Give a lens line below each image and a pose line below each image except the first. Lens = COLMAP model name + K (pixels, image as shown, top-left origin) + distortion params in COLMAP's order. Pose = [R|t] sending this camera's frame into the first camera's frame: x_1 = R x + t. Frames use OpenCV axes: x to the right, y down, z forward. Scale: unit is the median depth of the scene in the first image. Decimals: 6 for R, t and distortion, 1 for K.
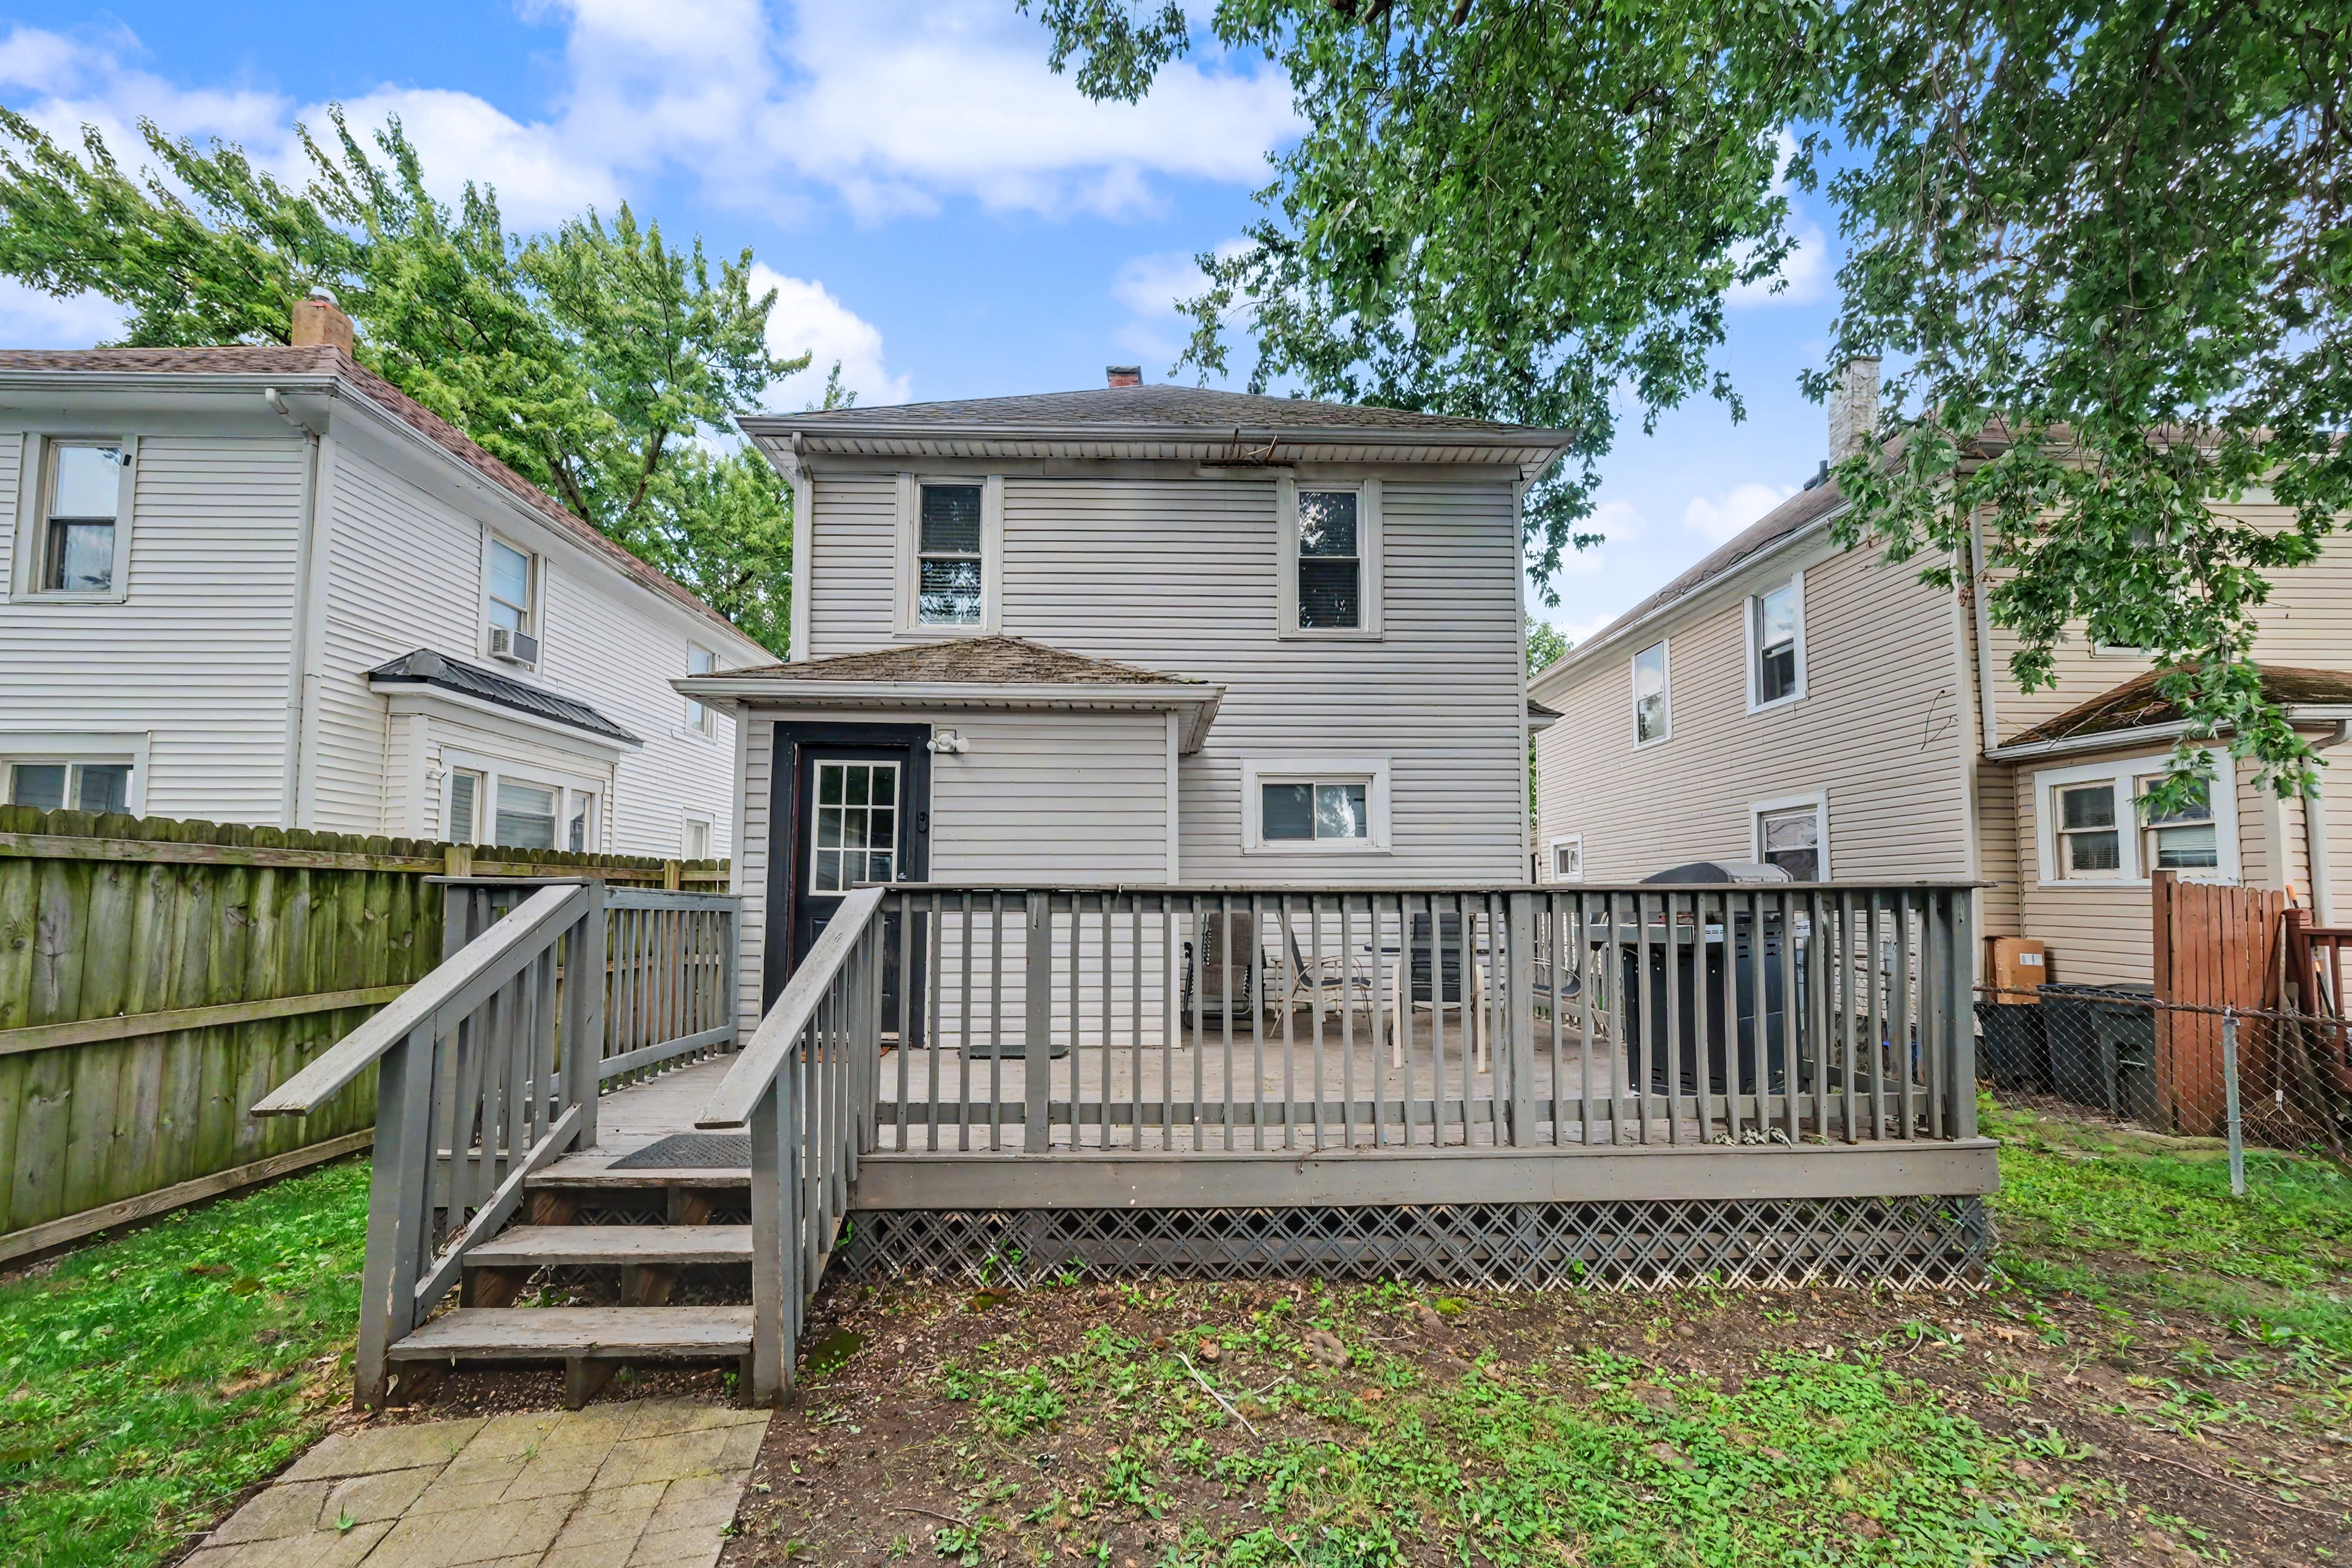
lens RADIAL K [[812.2, 0, 1176.7], [0, 812.2, 858.9], [0, 0, 1]] dist [0.006437, -0.000011]
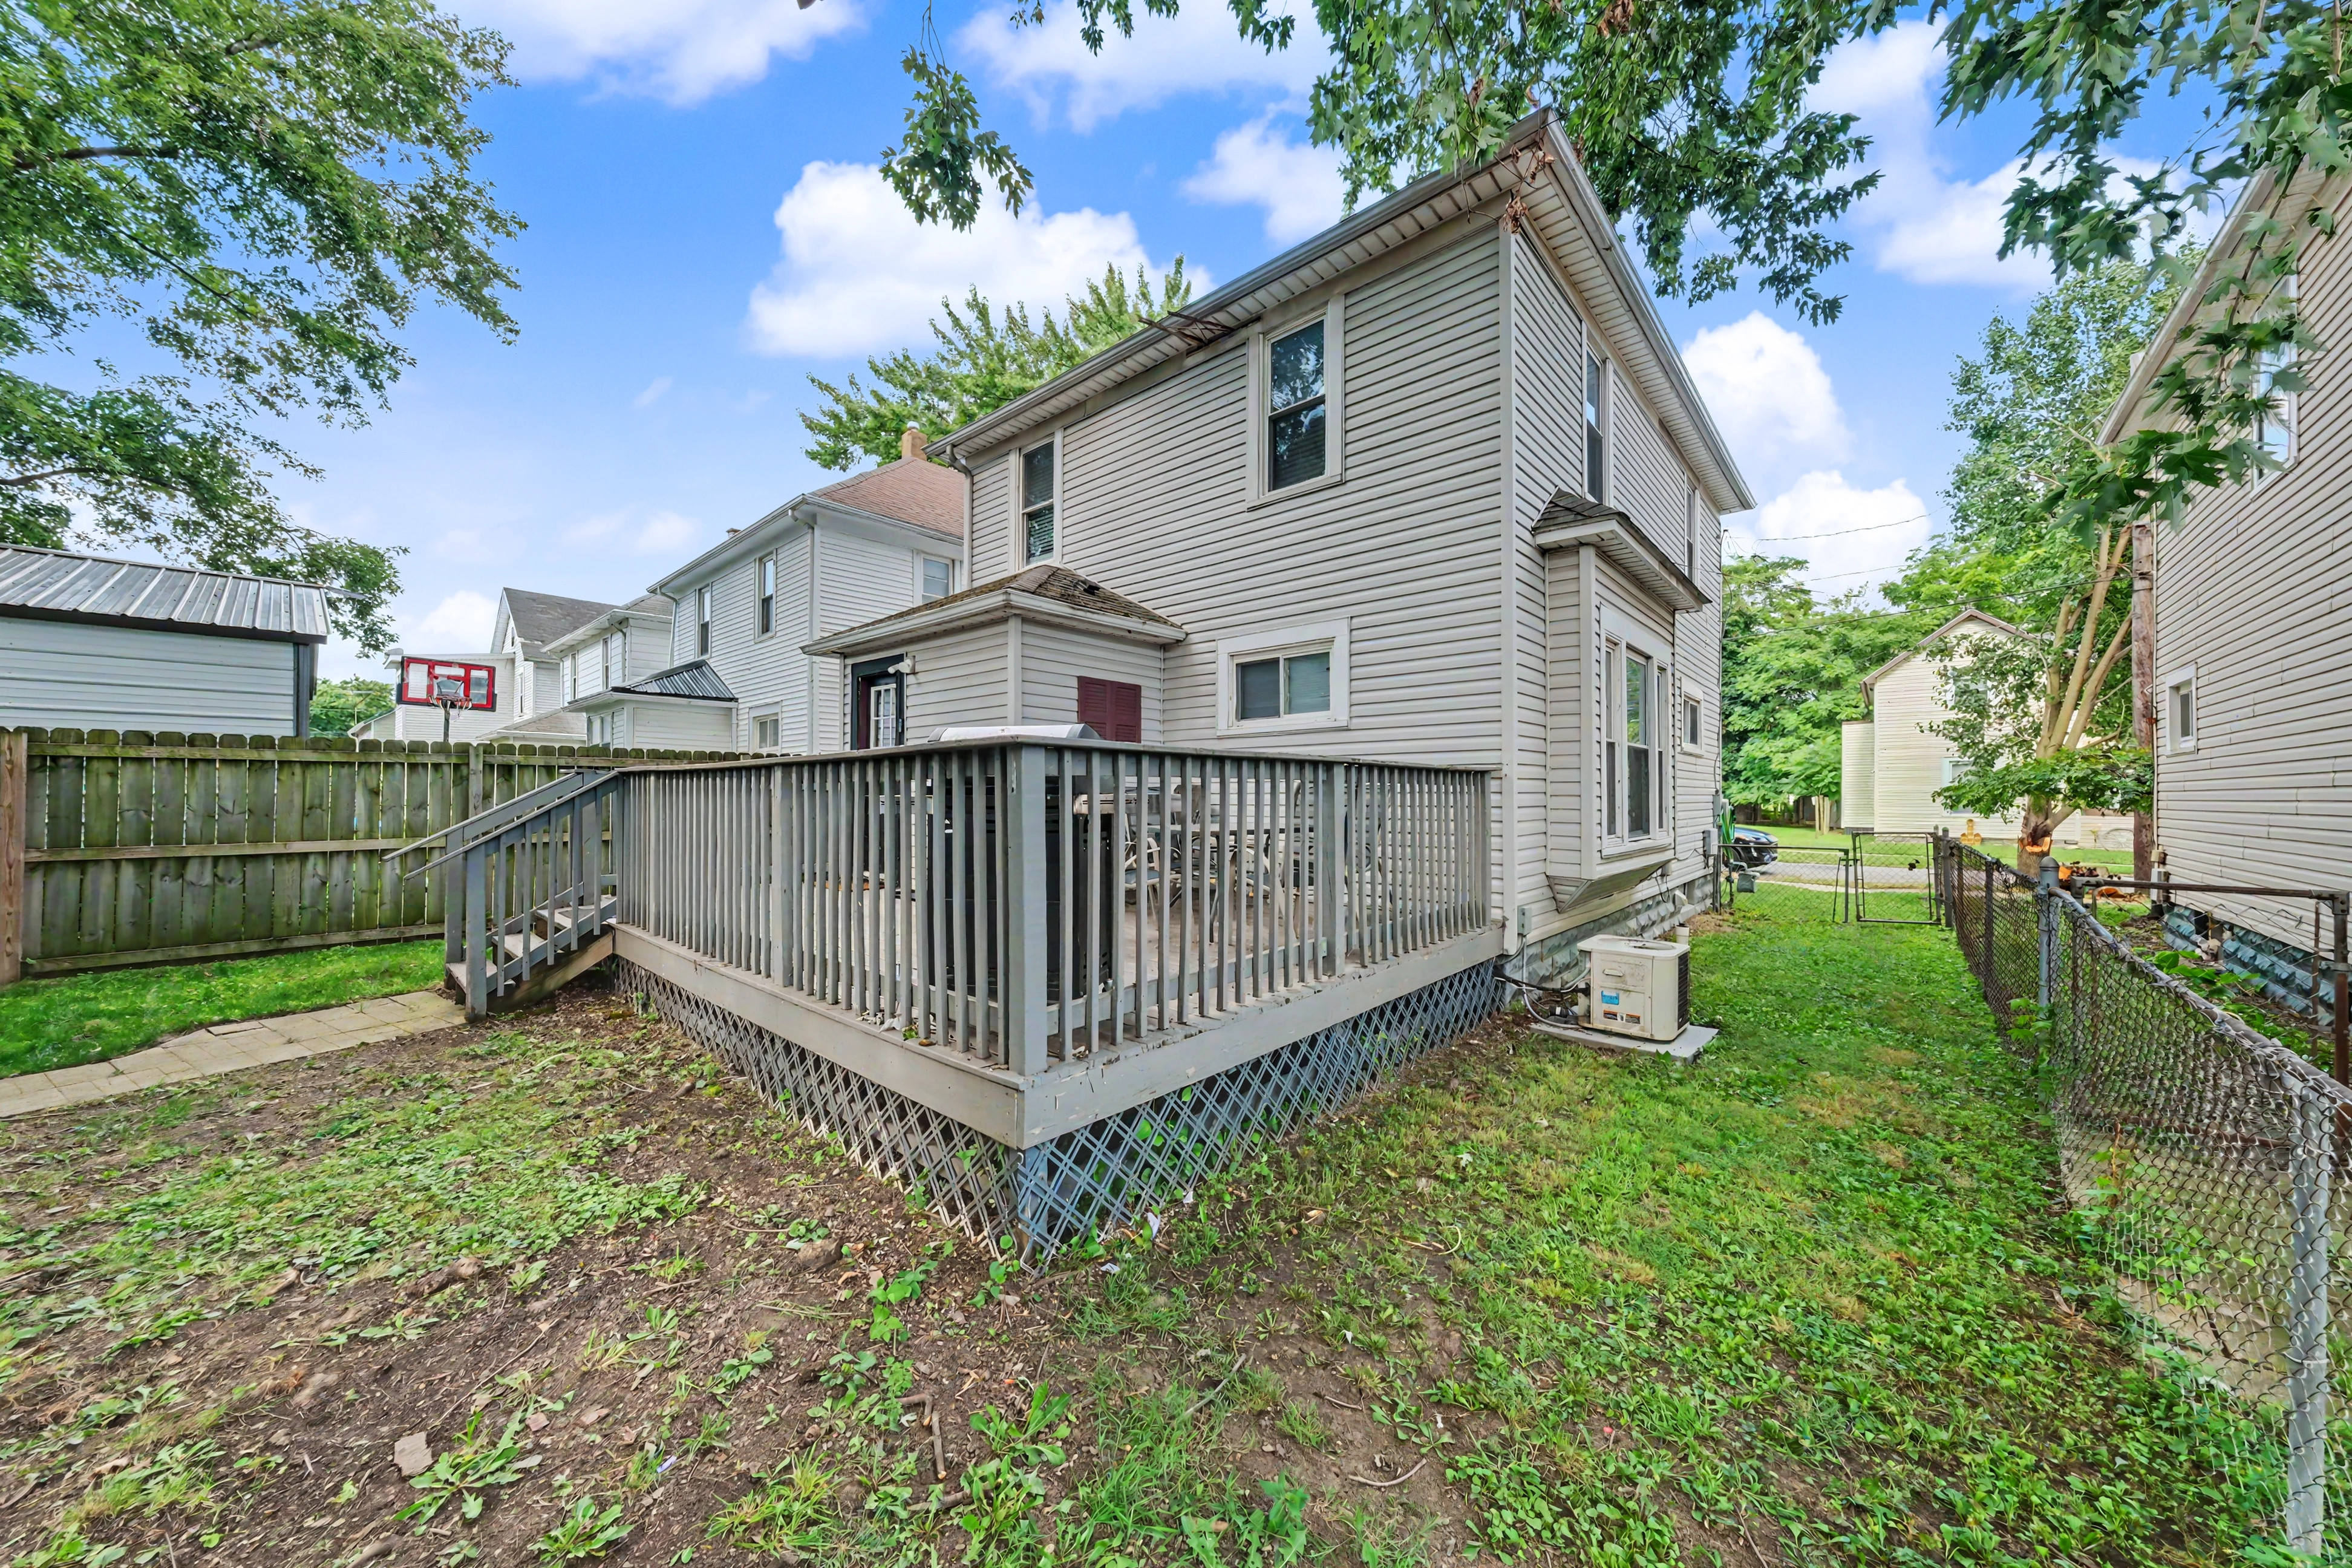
lens RADIAL K [[799.6, 0, 1176.5], [0, 799.6, 789.3], [0, 0, 1]] dist [0.004437, 0.000191]
pose [[0.724088, -0.000912, -0.689707, 0.717583], [0.029745, 0.999110, 0.029906, 0.028621], [0.689066, -0.042170, 0.723470, 0.245268]]
